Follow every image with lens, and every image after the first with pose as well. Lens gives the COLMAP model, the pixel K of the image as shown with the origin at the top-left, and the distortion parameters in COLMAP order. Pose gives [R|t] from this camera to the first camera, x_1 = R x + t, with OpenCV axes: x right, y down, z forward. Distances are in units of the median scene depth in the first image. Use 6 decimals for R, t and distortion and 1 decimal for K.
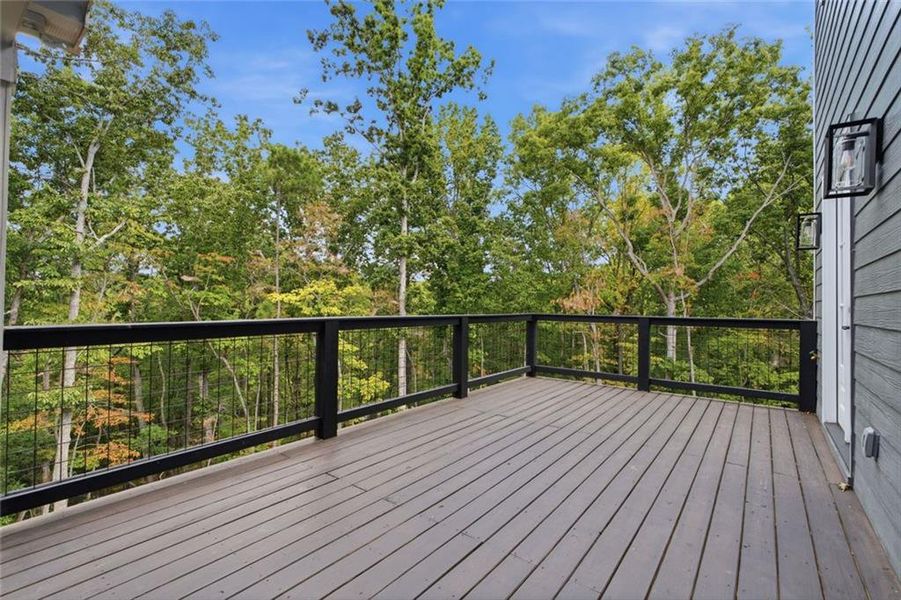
lens RADIAL K [[410.0, 0, 444.9], [0, 410.0, 295.7], [0, 0, 1]] dist [-0.001149, -0.001317]
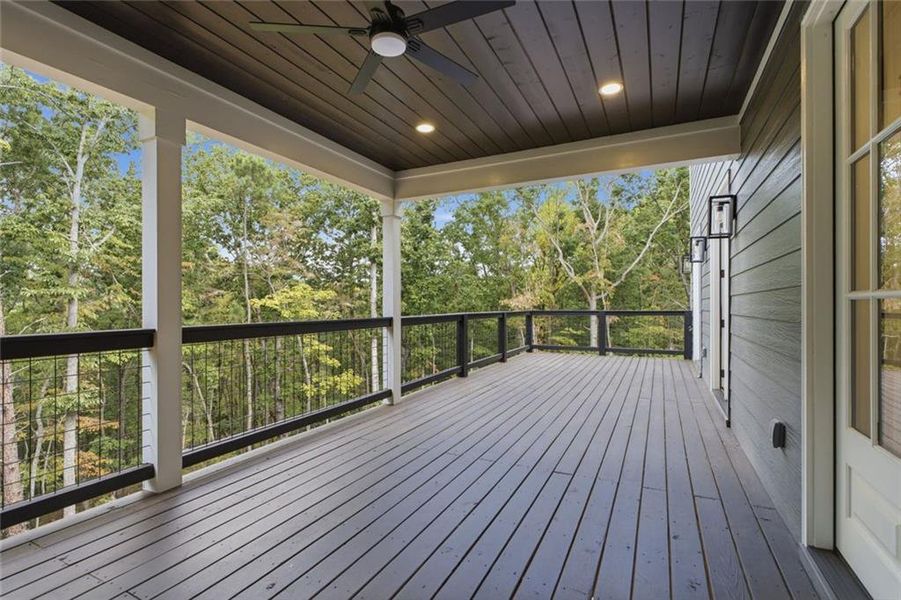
lens RADIAL K [[410.0, 0, 446.2], [0, 410.0, 306.5], [0, 0, 1]] dist [-0.001149, -0.001317]
pose [[0.982596, -0.019013, 0.184782, -0.165204], [0.014574, 0.999572, 0.025350, -0.005544], [-0.185185, -0.022216, 0.982452, -0.172387]]
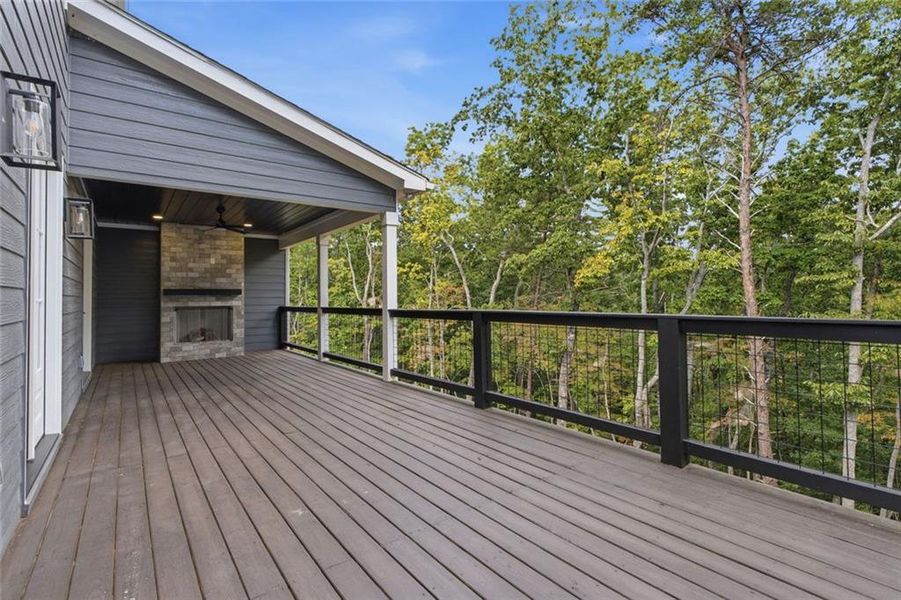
lens RADIAL K [[410.0, 0, 449.3], [0, 410.0, 287.7], [0, 0, 1]] dist [-0.001149, -0.001317]
pose [[-0.234452, -0.032024, -0.971600, 0.228135], [0.029448, 0.998765, -0.040025, 0.007702], [0.971681, -0.037996, -0.233220, 0.290808]]
